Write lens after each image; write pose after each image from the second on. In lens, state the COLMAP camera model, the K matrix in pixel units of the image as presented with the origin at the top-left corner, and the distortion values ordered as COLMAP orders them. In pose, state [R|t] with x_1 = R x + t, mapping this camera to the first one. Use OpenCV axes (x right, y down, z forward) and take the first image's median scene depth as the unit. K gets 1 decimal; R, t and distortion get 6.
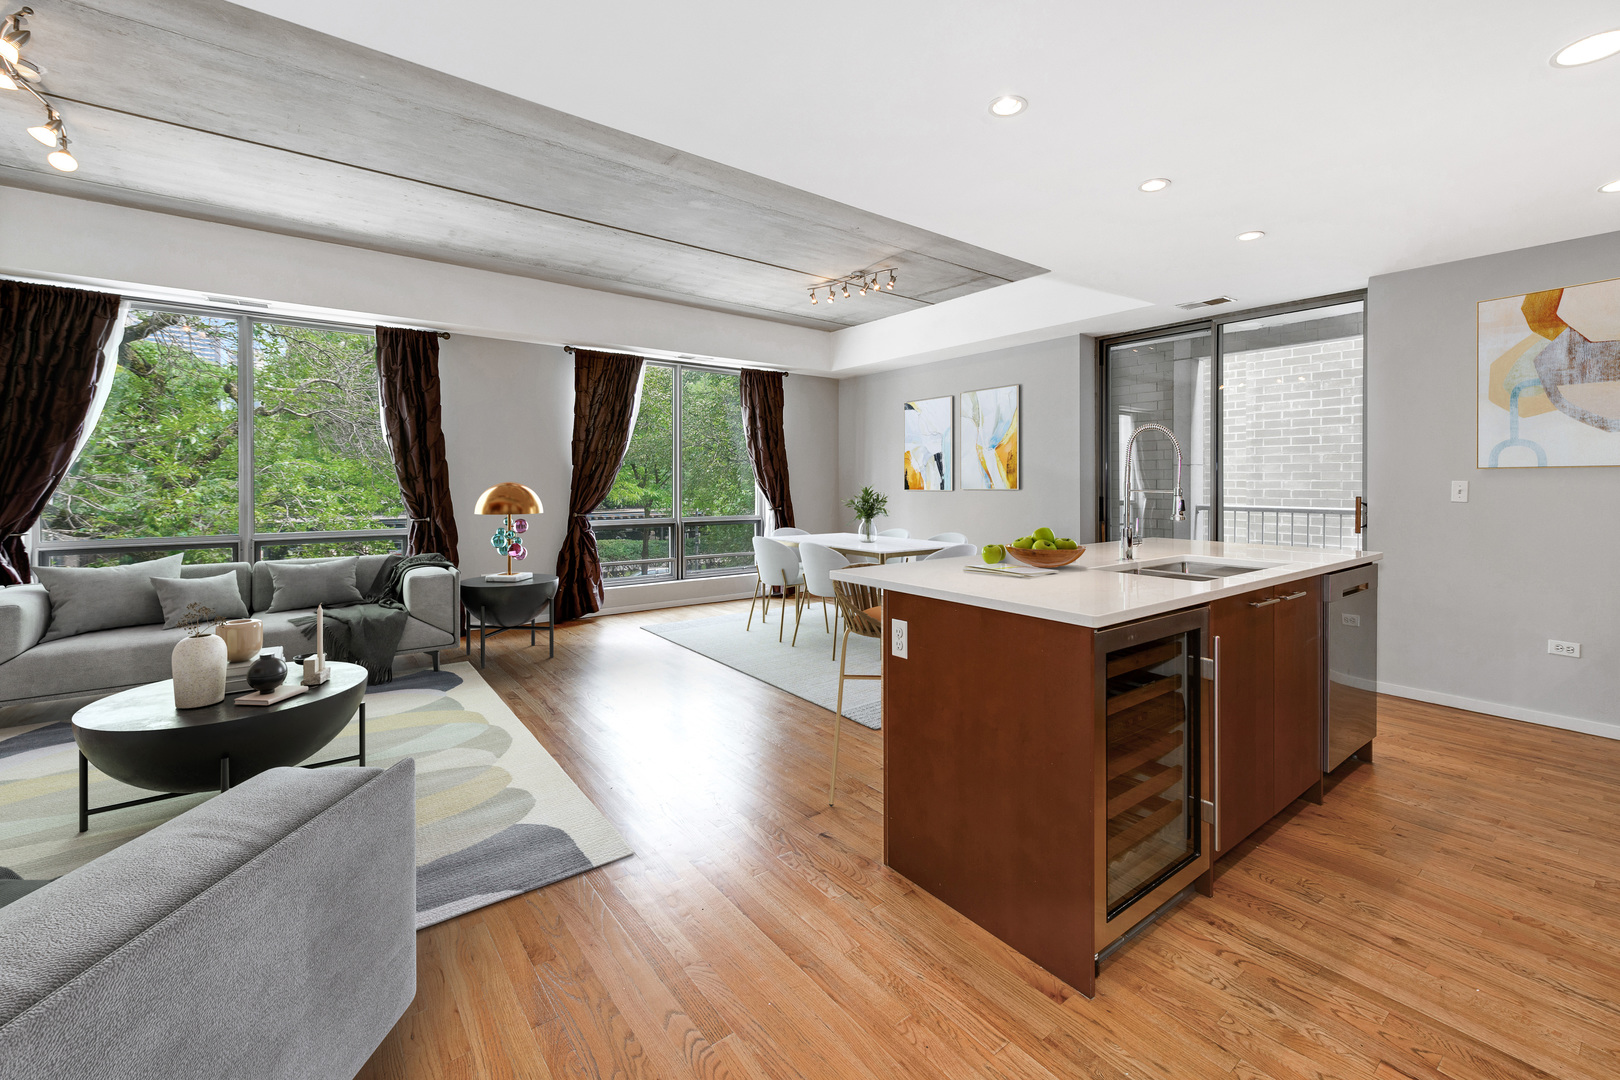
lens RADIAL K [[711.6, 0, 877.4], [0, 711.6, 491.5], [0, 0, 1]] dist [-0.002235, 0.000495]
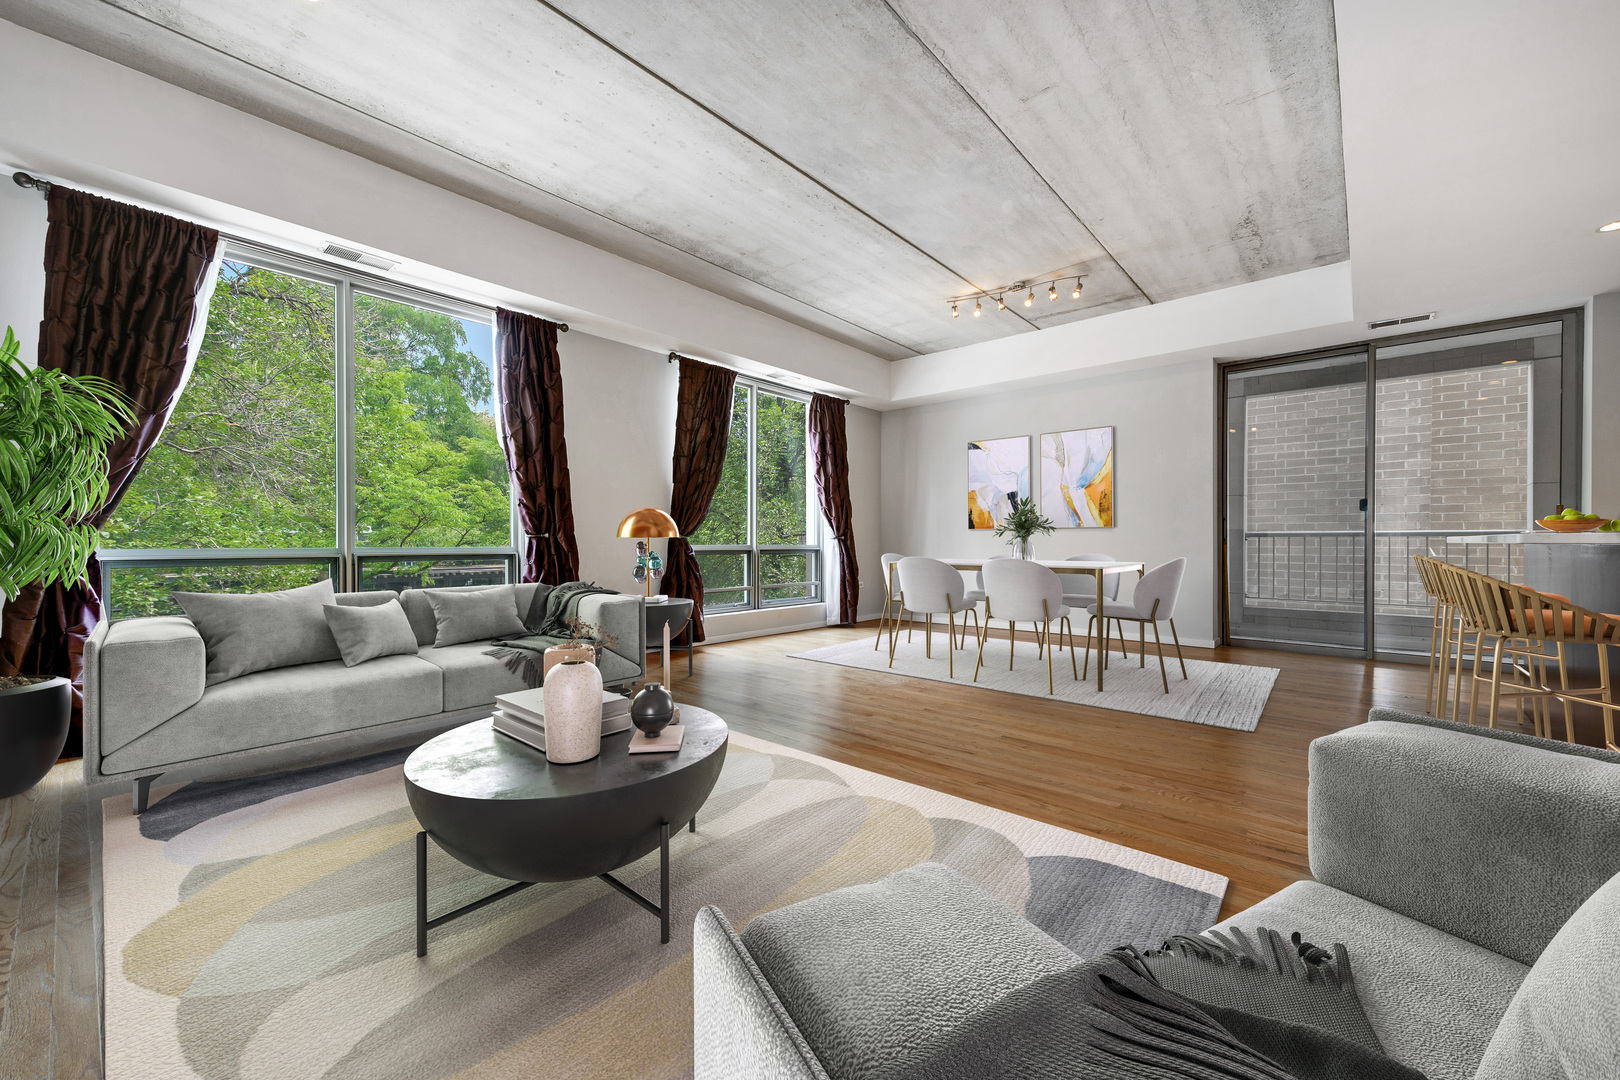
lens RADIAL K [[644.2, 0, 815.0], [0, 644.2, 545.0], [0, 0, 1]] dist [0.002828, -0.000157]
pose [[0.988577, 0.003182, 0.150683, -0.414628], [-0.002410, 0.999983, -0.005304, 0.053189], [-0.150698, 0.004880, 0.988568, 0.163184]]
